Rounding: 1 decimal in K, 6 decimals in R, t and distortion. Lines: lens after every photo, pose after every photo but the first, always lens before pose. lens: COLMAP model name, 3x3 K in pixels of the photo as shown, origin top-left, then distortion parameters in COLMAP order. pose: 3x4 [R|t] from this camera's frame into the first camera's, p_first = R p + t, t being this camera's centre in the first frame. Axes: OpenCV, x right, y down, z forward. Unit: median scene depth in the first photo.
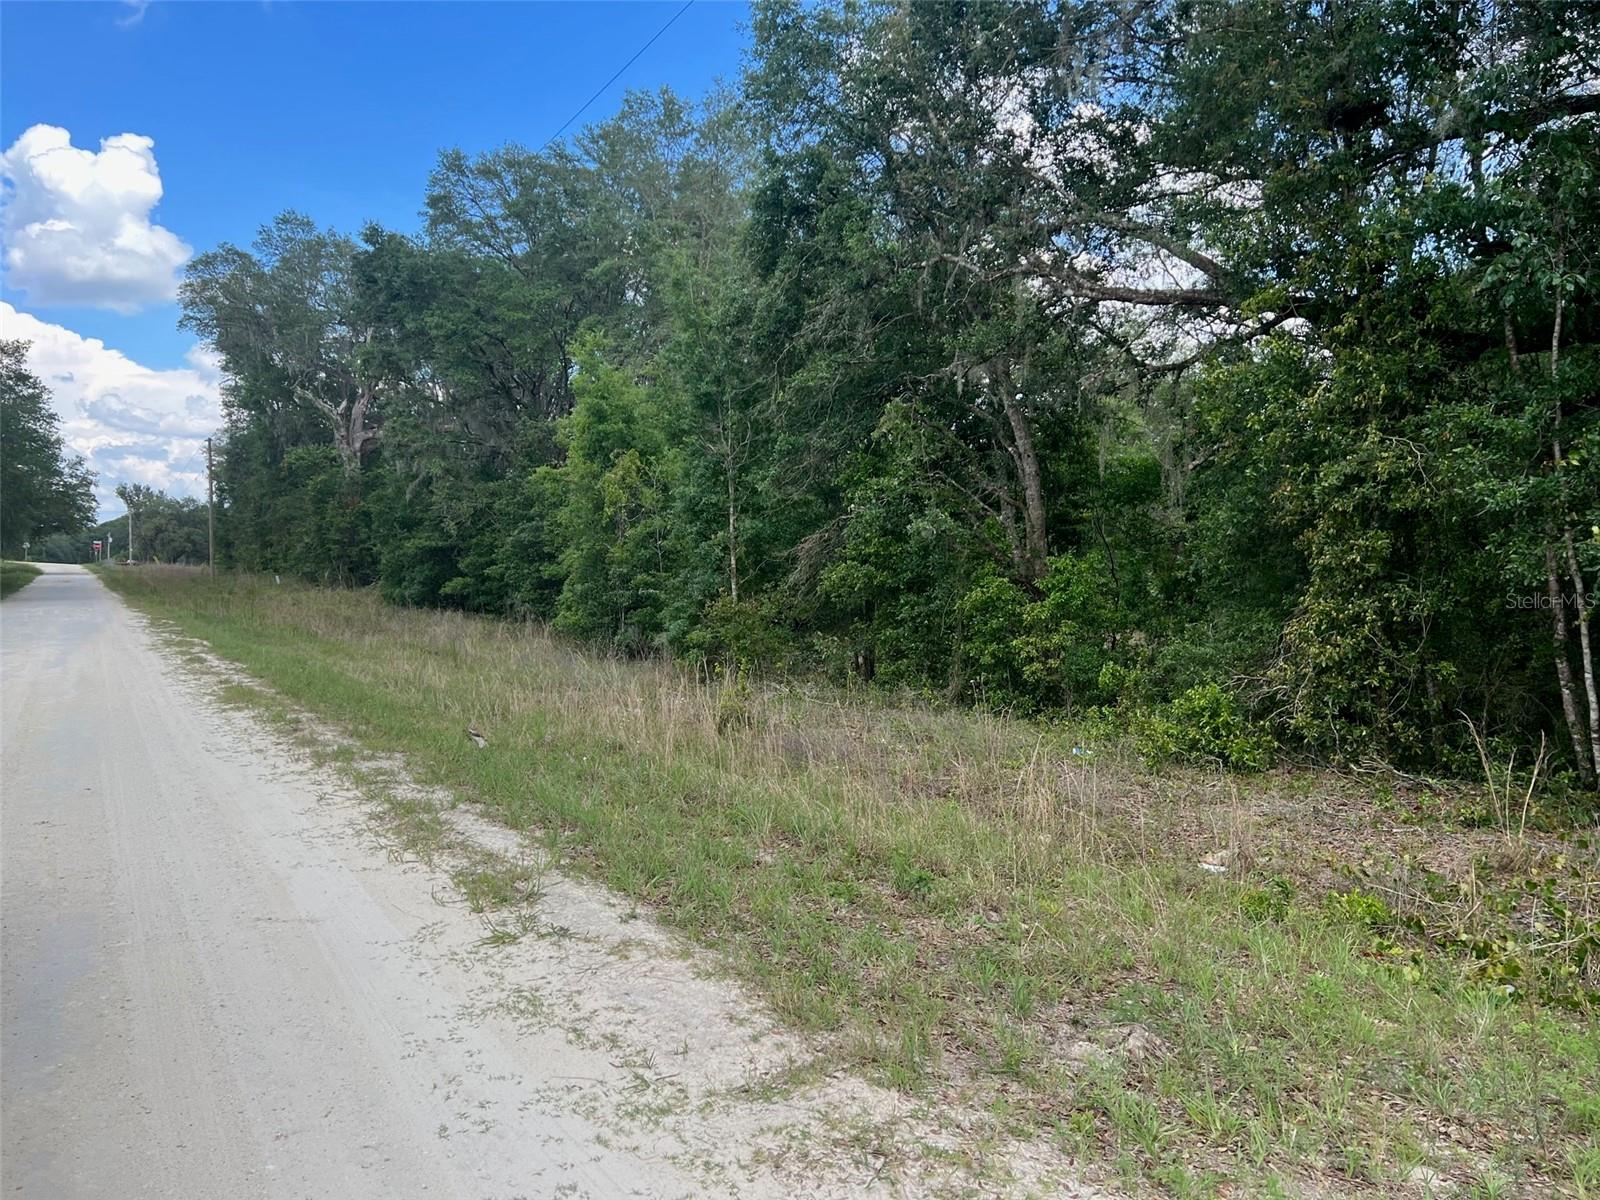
lens RADIAL K [[1203.5, 0, 800.0], [0, 1203.5, 600.0], [0, 0, 1]] dist [0.078128, -0.072339]
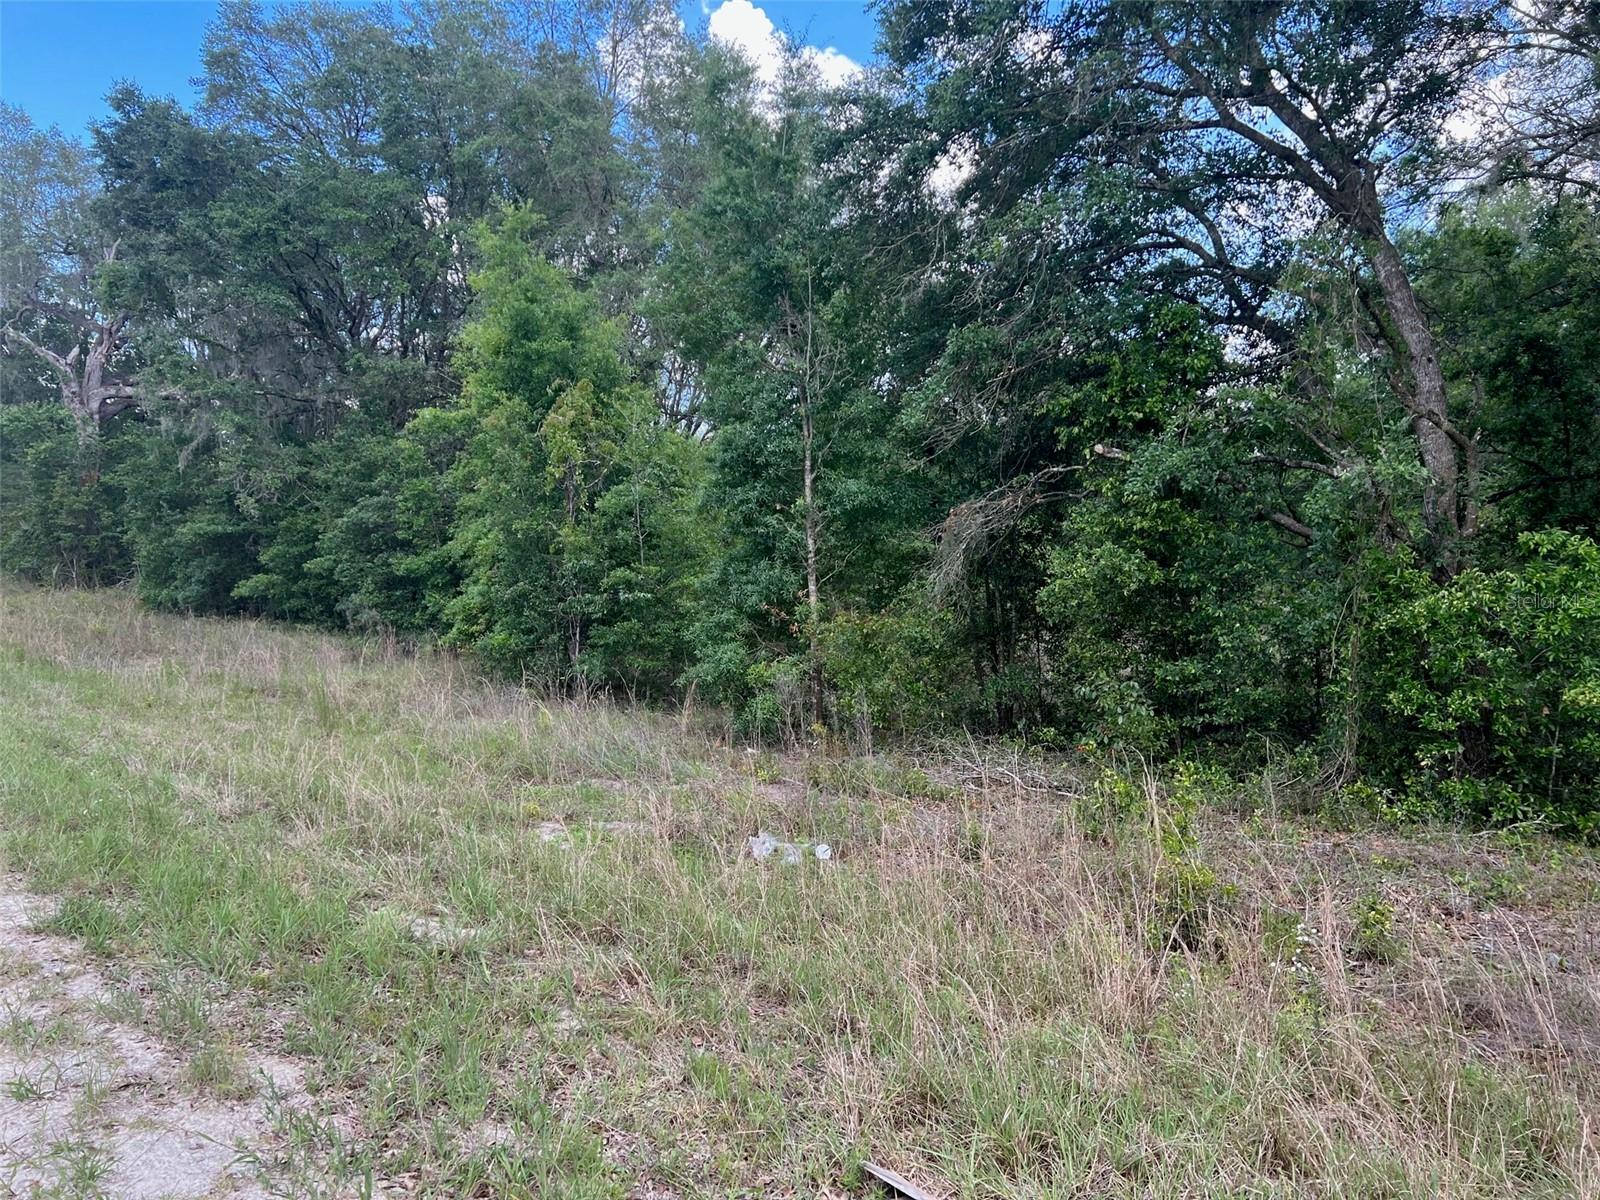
lens RADIAL K [[1205.5, 0, 800.4], [0, 1205.5, 593.0], [0, 0, 1]] dist [0.047386, -0.043306]
pose [[0.982464, -0.014179, 0.185910, -0.195940], [0.013545, 0.999897, 0.004676, -0.012616], [-0.185957, -0.002076, 0.982556, 0.434846]]
